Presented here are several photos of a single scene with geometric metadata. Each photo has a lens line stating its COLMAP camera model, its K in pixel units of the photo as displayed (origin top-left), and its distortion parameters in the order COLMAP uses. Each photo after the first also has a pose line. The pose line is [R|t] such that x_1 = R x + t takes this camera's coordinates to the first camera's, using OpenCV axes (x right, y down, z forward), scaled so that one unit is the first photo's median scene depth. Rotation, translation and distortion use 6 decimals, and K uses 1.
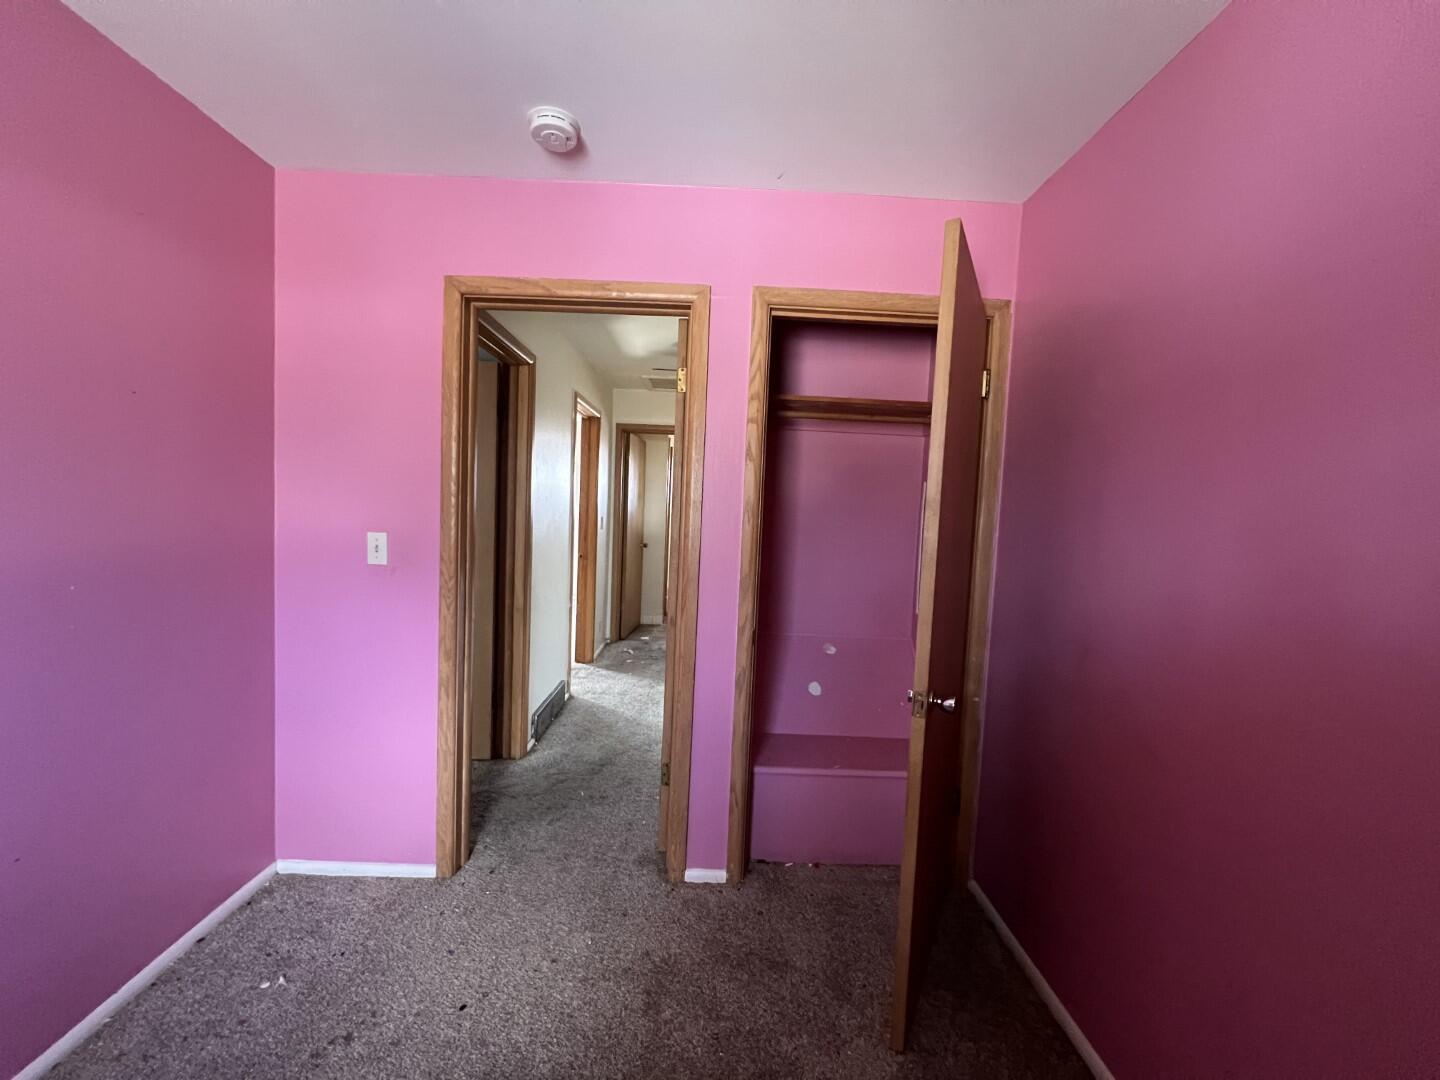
lens RADIAL K [[575.7, 0, 716.8], [0, 575.7, 541.2], [0, 0, 1]] dist [-0.001552, 0.000131]
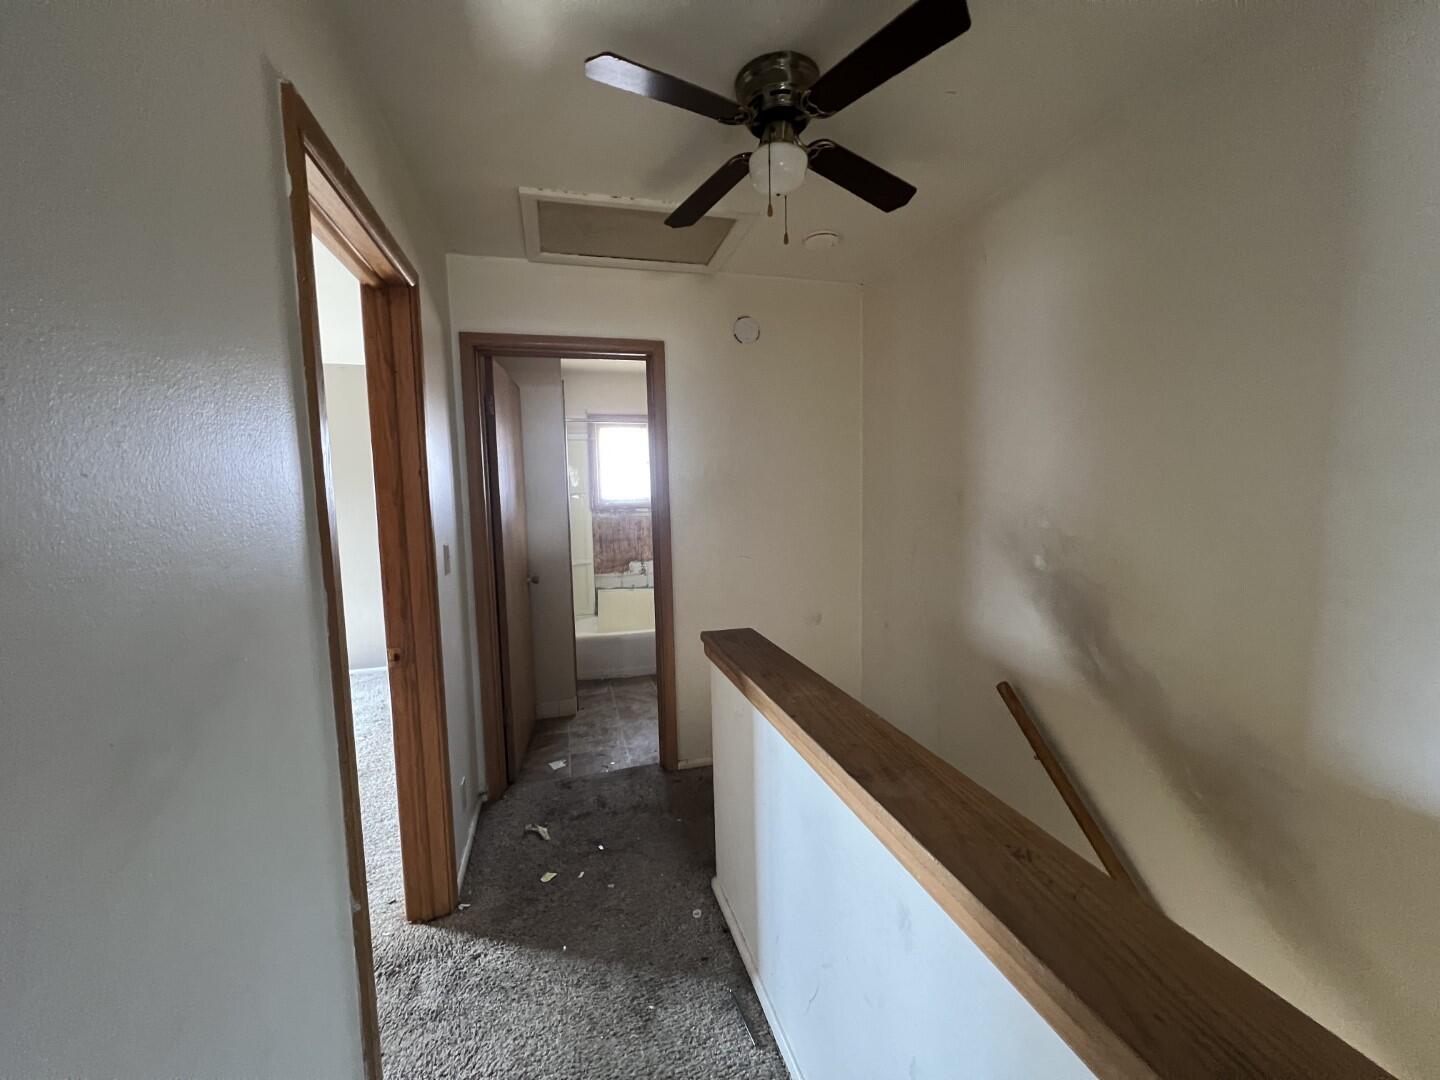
lens RADIAL K [[575.7, 0, 722.4], [0, 575.7, 538.7], [0, 0, 1]] dist [-0.001552, 0.000131]
pose [[0.964631, -0.087661, 0.248601, -0.102400], [0.081897, 0.996079, 0.033454, -0.042664], [-0.250558, -0.011911, 0.968028, 0.510981]]
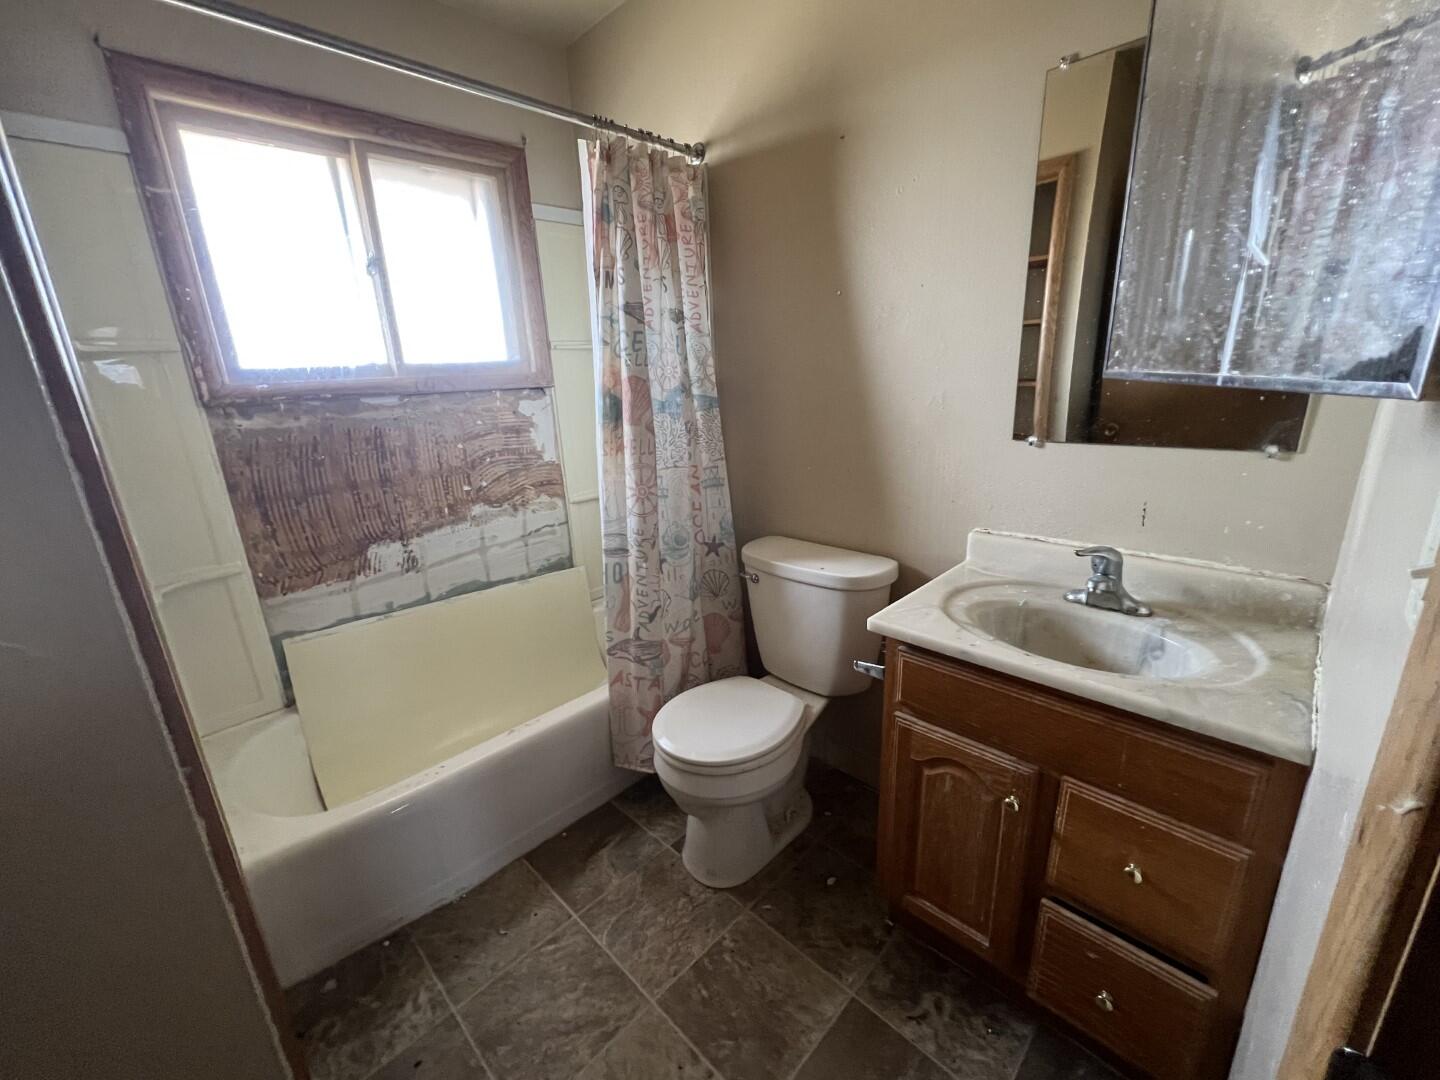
lens RADIAL K [[581.9, 0, 719.8], [0, 581.9, 537.8], [0, 0, 1]] dist [-0.014179, -0.000187]
pose [[0.721615, -0.266695, 0.638862, -0.091130], [0.119768, 0.956997, 0.264219, -0.053315], [-0.681856, -0.114149, 0.722525, 0.905478]]
